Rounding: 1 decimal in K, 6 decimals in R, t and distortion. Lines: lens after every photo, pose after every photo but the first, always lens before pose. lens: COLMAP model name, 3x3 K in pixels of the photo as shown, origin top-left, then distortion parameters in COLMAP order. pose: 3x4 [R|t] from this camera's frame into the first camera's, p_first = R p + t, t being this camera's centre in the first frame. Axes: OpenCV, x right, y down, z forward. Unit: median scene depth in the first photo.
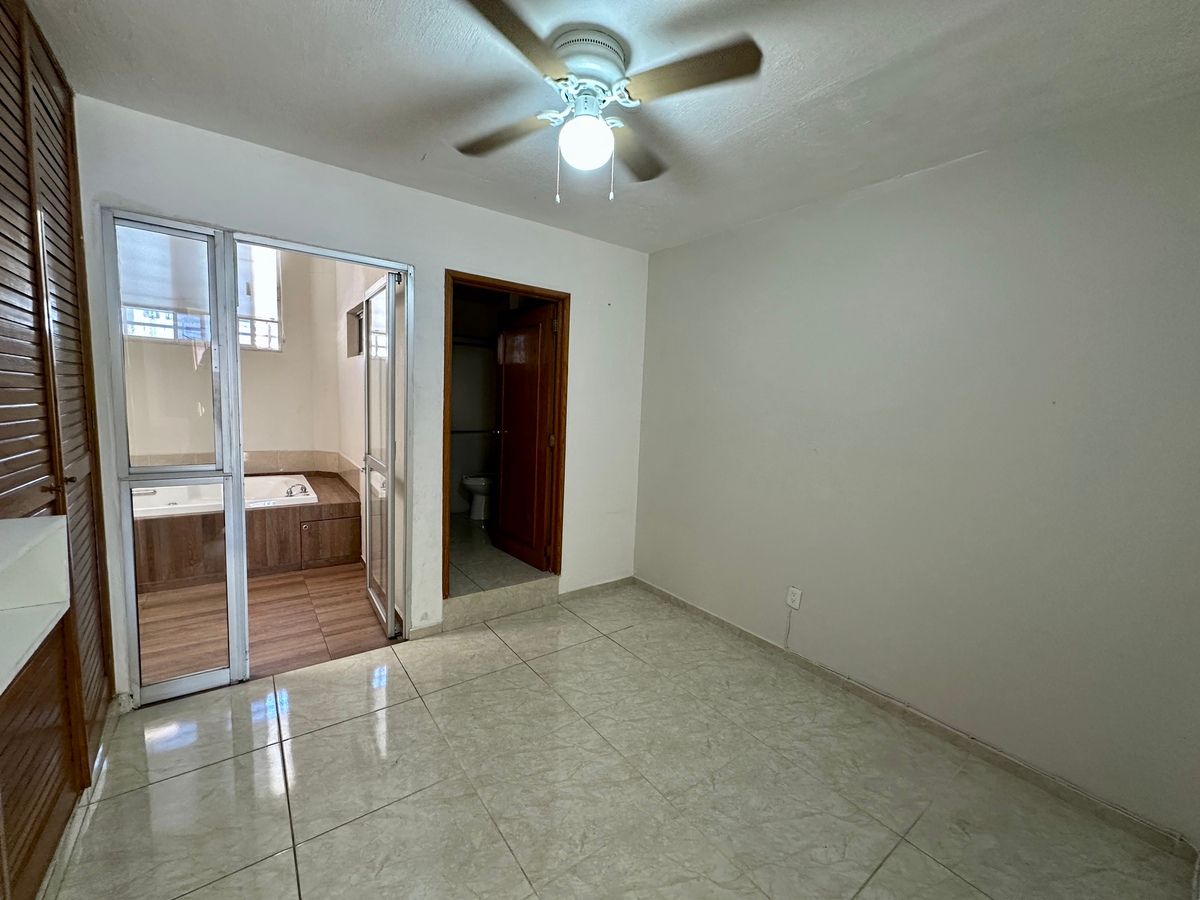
lens RADIAL K [[479.6, 0, 607.6], [0, 479.6, 462.6], [0, 0, 1]] dist [-0.005070, 0.001204]
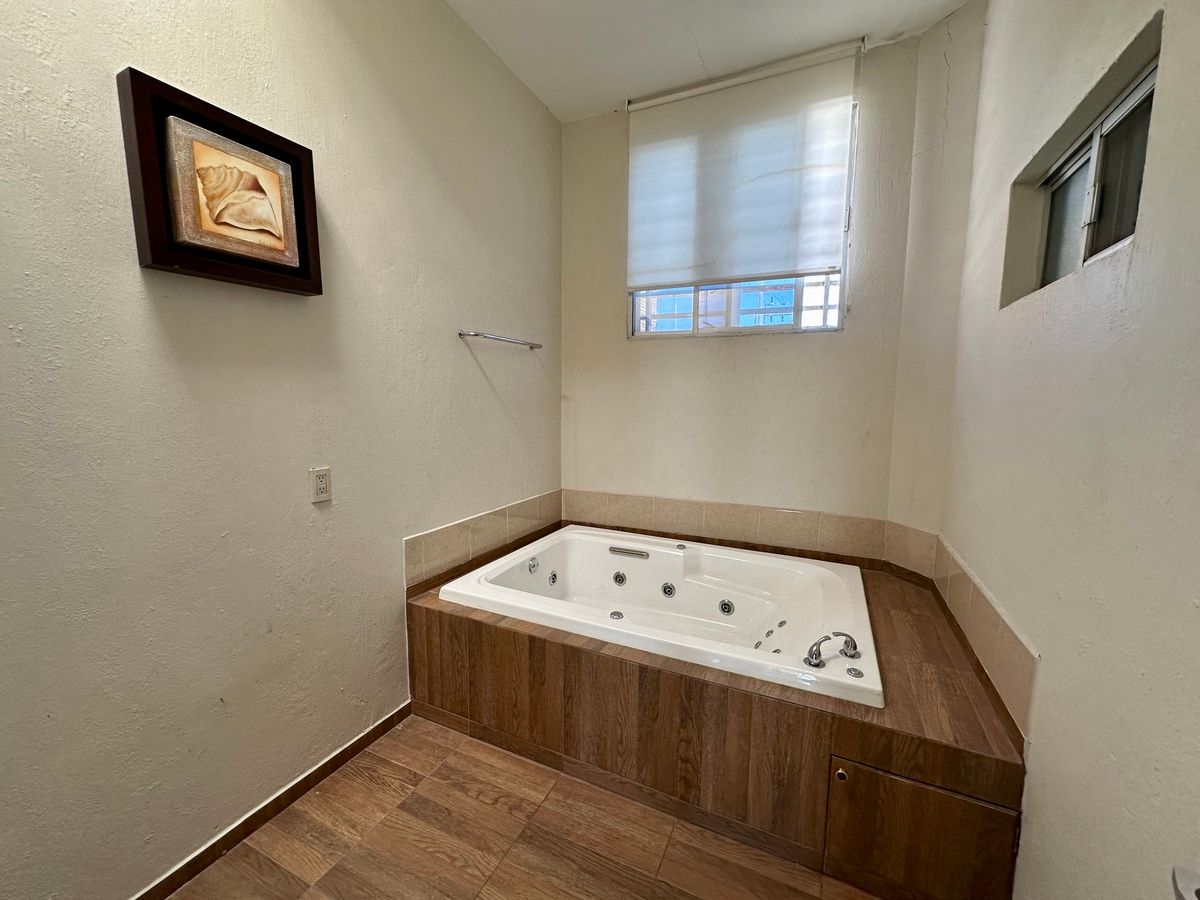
lens RADIAL K [[479.6, 0, 594.7], [0, 479.6, 439.4], [0, 0, 1]] dist [-0.005070, 0.001204]
pose [[0.461028, 0.042205, -0.886381, -0.394279], [-0.093563, 0.995613, -0.001259, -0.096185], [0.882439, 0.083513, 0.462954, 0.624875]]
